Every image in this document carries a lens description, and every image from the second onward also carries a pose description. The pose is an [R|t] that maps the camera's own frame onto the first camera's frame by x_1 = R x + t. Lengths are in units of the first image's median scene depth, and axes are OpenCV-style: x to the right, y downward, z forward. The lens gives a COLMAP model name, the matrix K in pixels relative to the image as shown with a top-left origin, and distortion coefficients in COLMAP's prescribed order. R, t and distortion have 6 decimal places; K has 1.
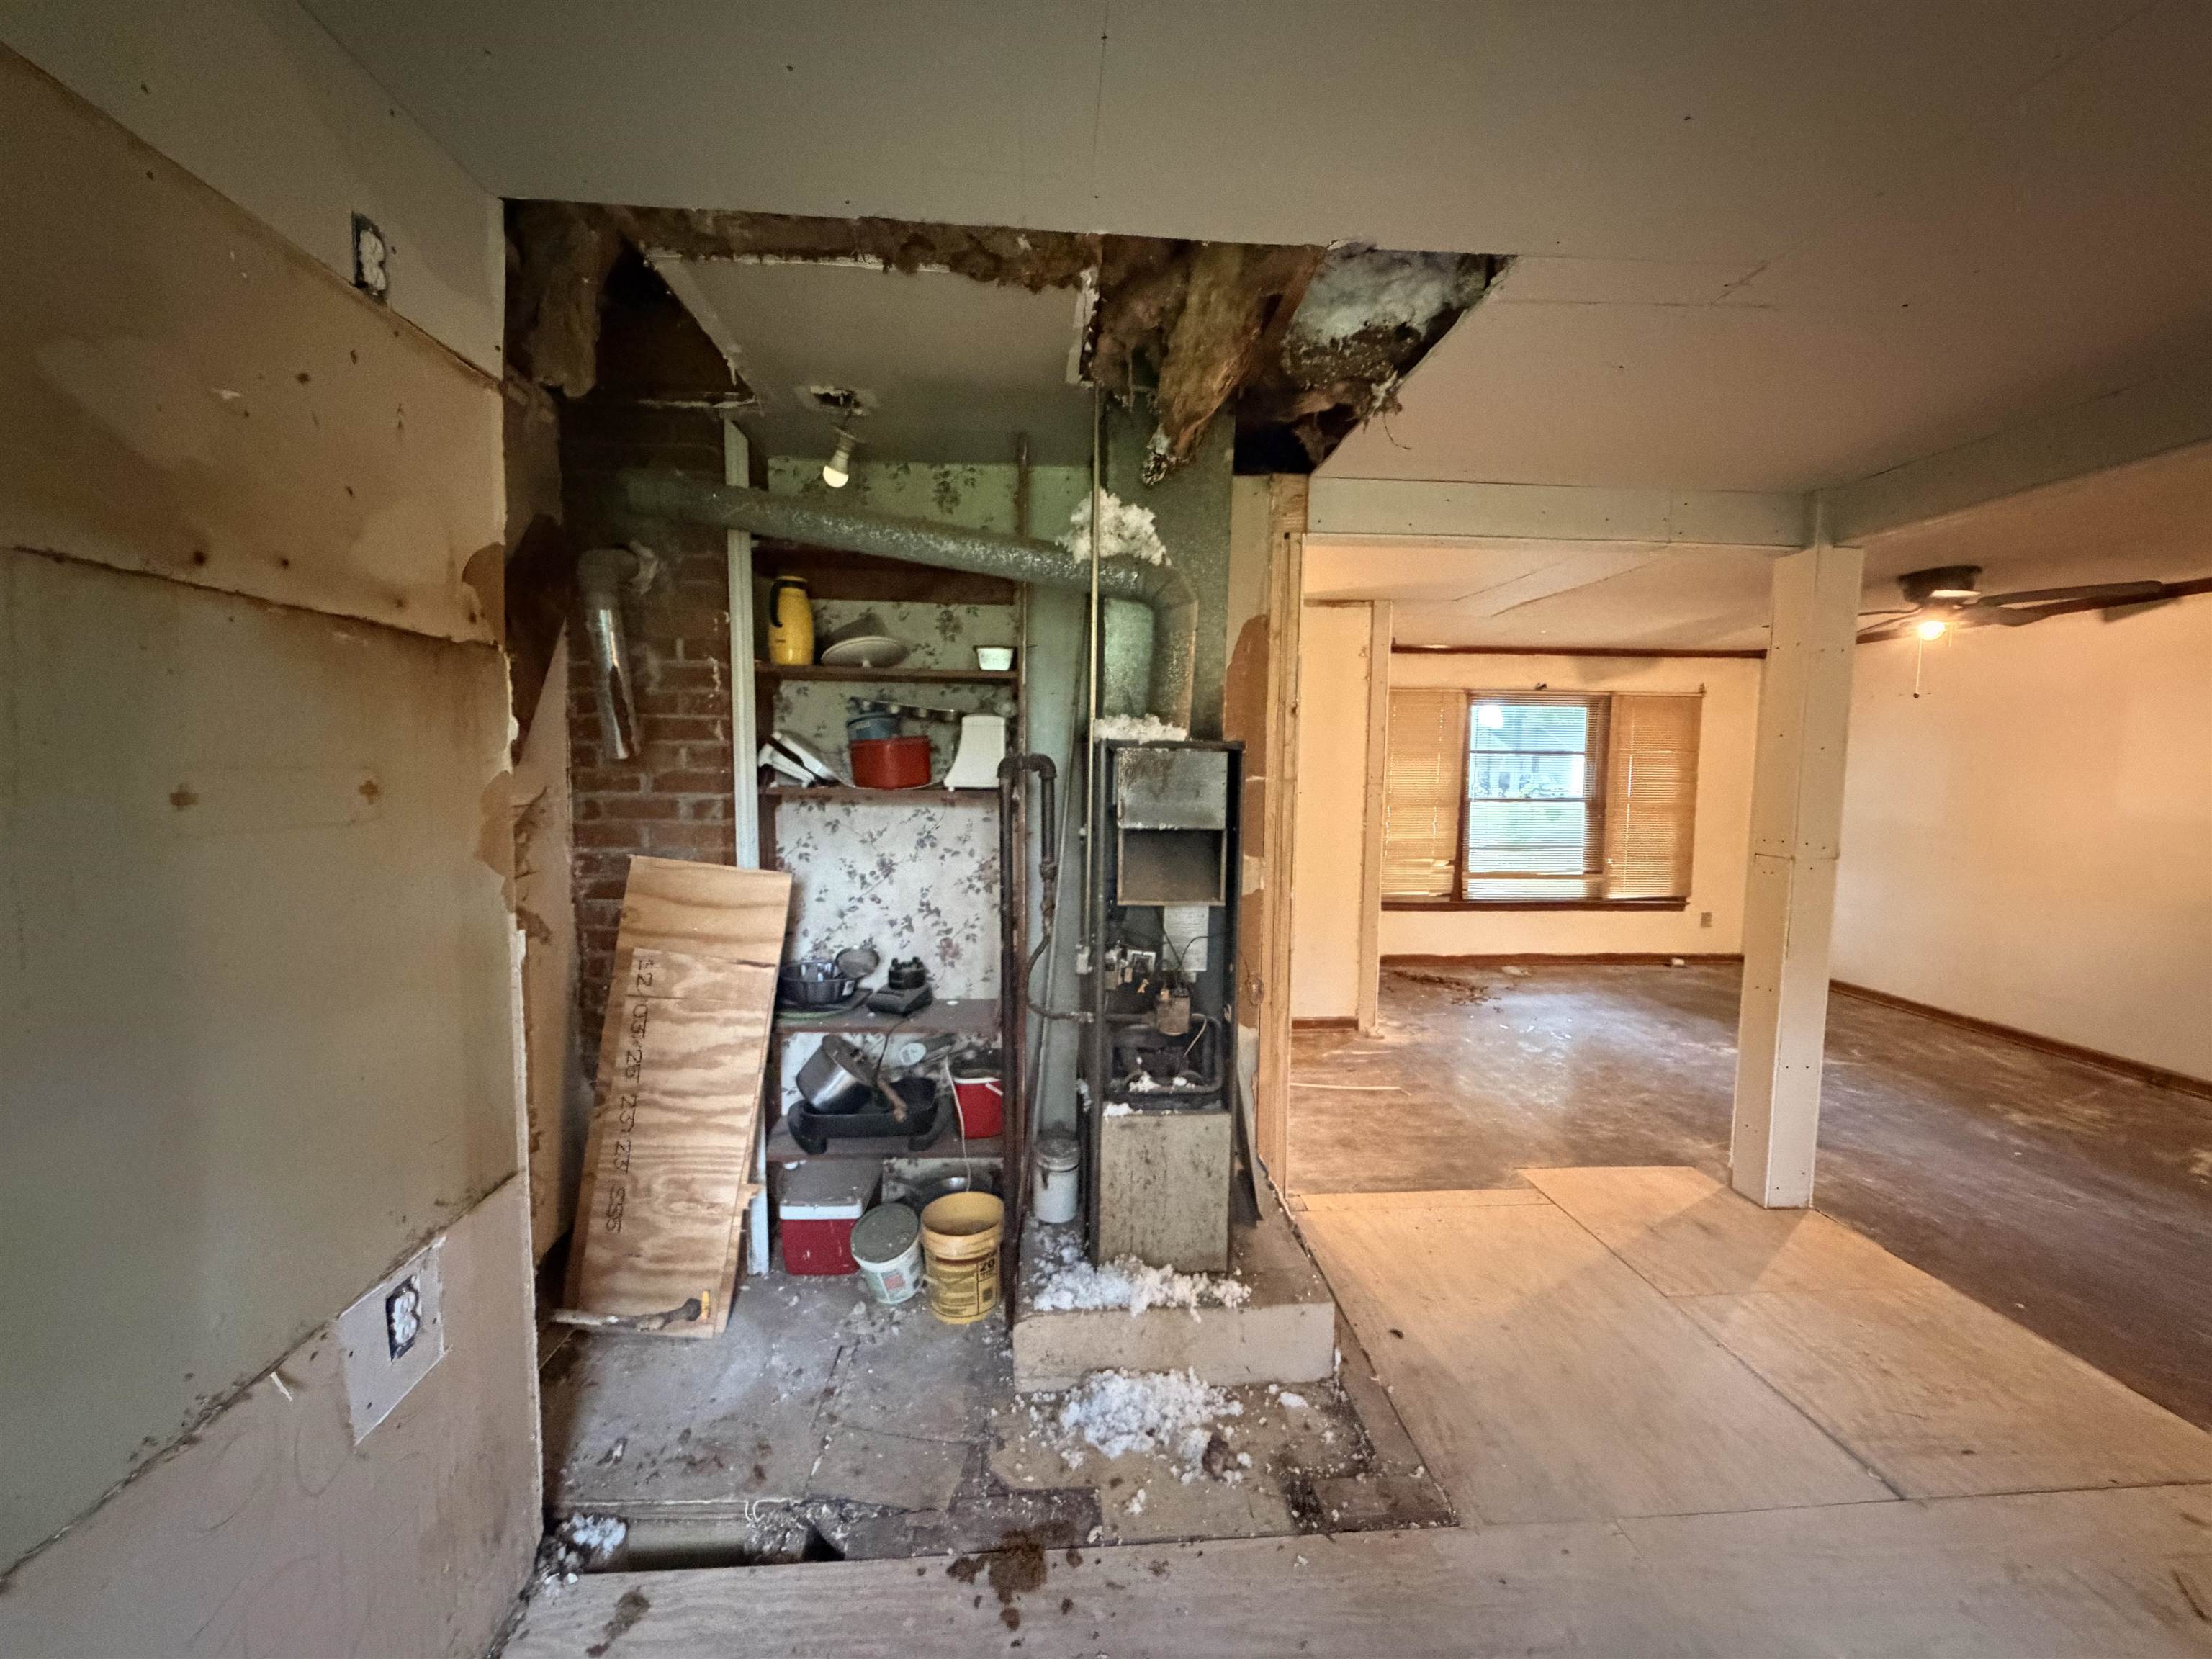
lens RADIAL K [[882.9, 0, 1101.6], [0, 882.9, 835.6], [0, 0, 1]] dist [-0.000075, 0.000605]
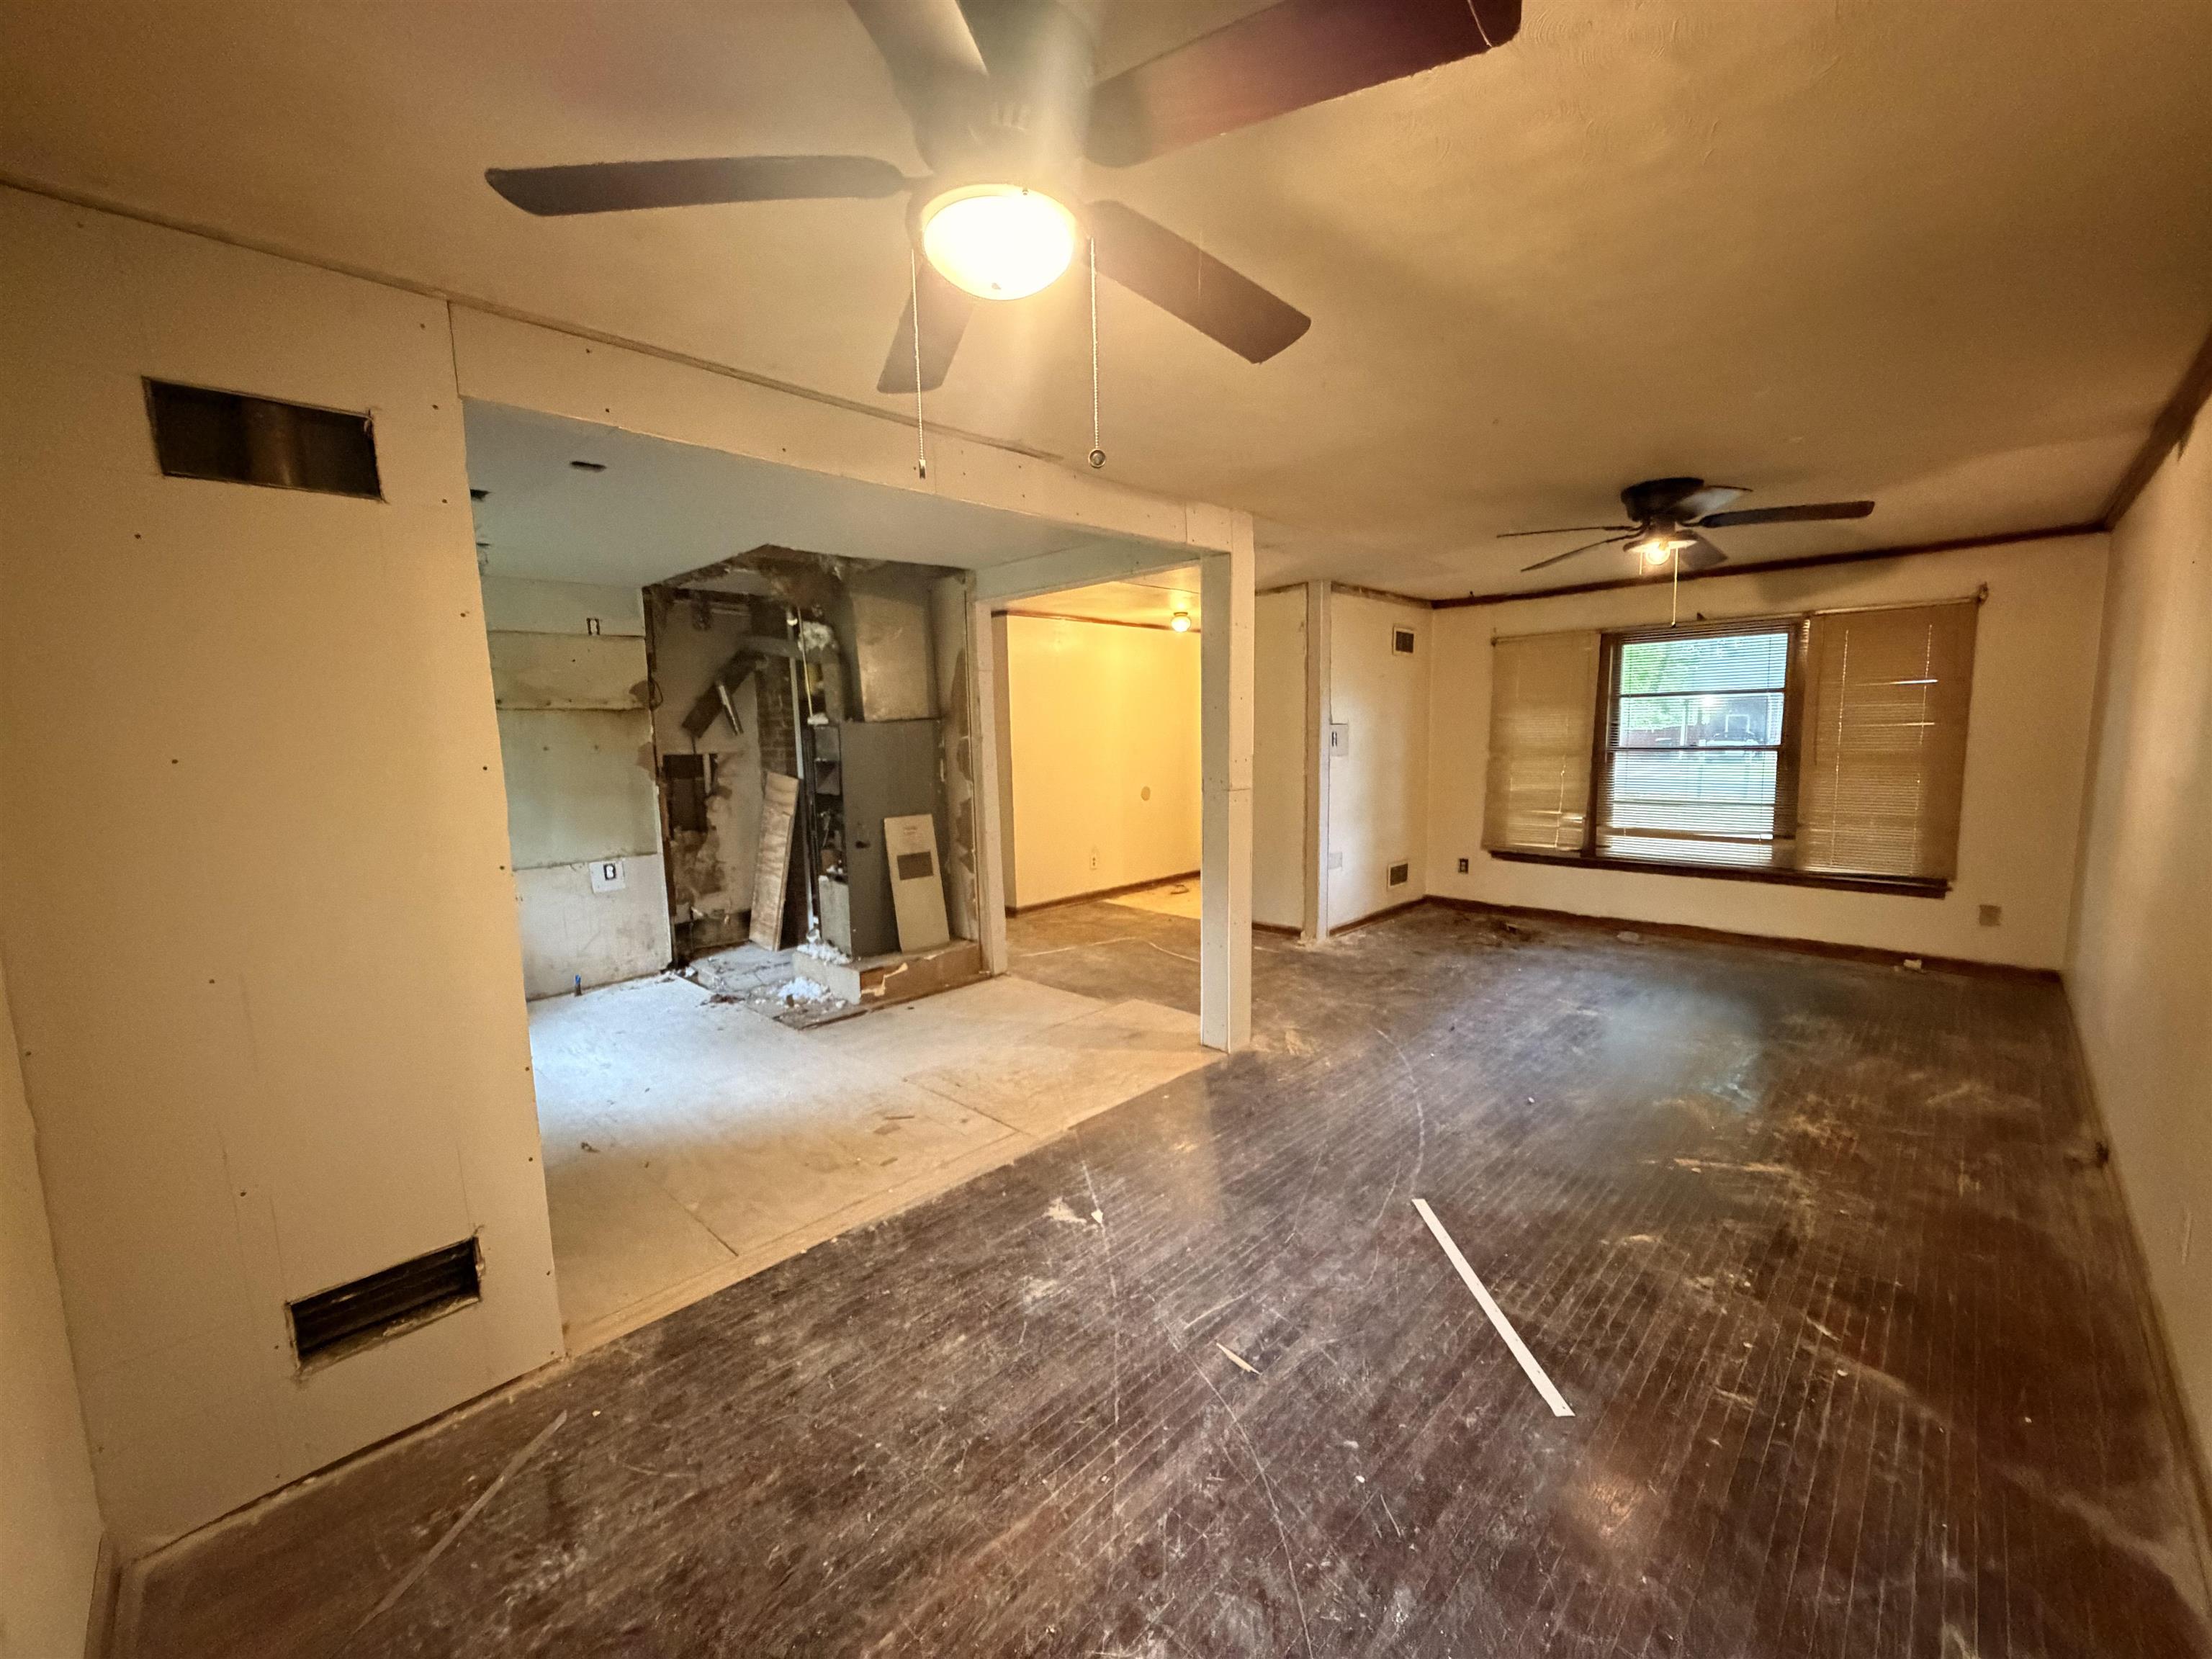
lens RADIAL K [[882.9, 0, 1103.2], [0, 882.9, 834.2], [0, 0, 1]] dist [-0.000075, 0.000605]
pose [[0.665726, 0.064395, -0.743413, 2.262768], [-0.028693, 0.997742, 0.060731, 0.022603], [0.745645, -0.019099, 0.666070, -0.031040]]
